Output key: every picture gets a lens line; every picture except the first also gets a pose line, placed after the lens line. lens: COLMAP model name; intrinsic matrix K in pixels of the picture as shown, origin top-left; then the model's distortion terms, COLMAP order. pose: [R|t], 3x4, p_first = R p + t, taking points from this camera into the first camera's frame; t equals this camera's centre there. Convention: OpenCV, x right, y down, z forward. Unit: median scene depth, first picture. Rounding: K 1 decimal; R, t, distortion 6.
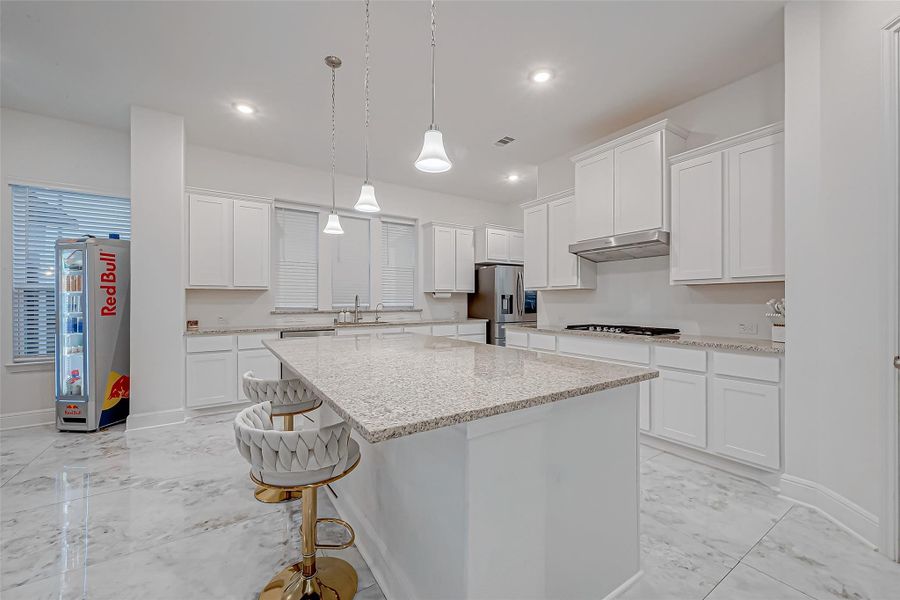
lens RADIAL K [[354.0, 0, 450.0], [0, 354.0, 300.0], [0, 0, 1]] dist [-0.000427, -0.000261]
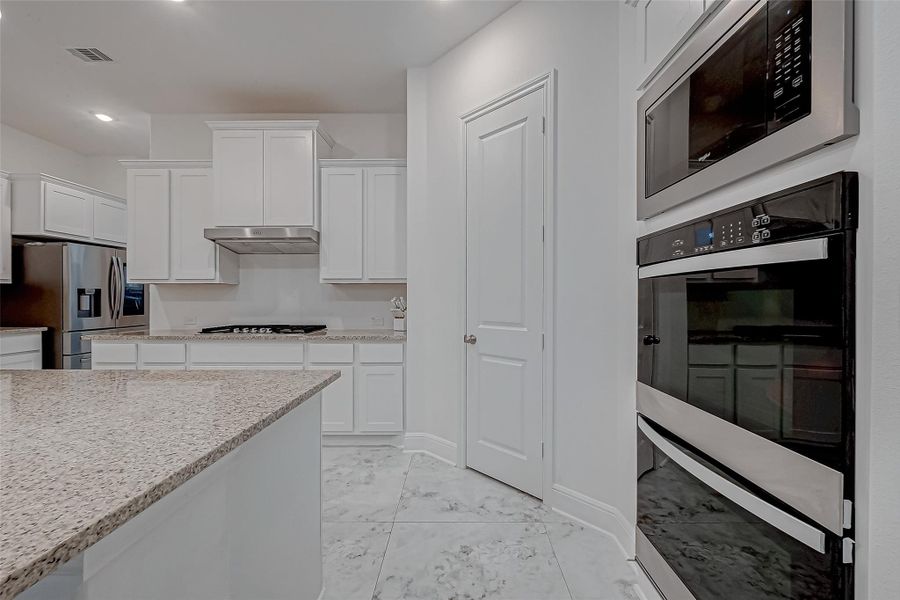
lens RADIAL K [[354.0, 0, 450.0], [0, 354.0, 300.0], [0, 0, 1]] dist [-0.000427, -0.000261]
pose [[0.558427, 0.000023, 0.829554, -0.023004], [-0.005609, 0.999977, 0.003748, 0.000964], [-0.829535, -0.006746, 0.558415, 0.100224]]
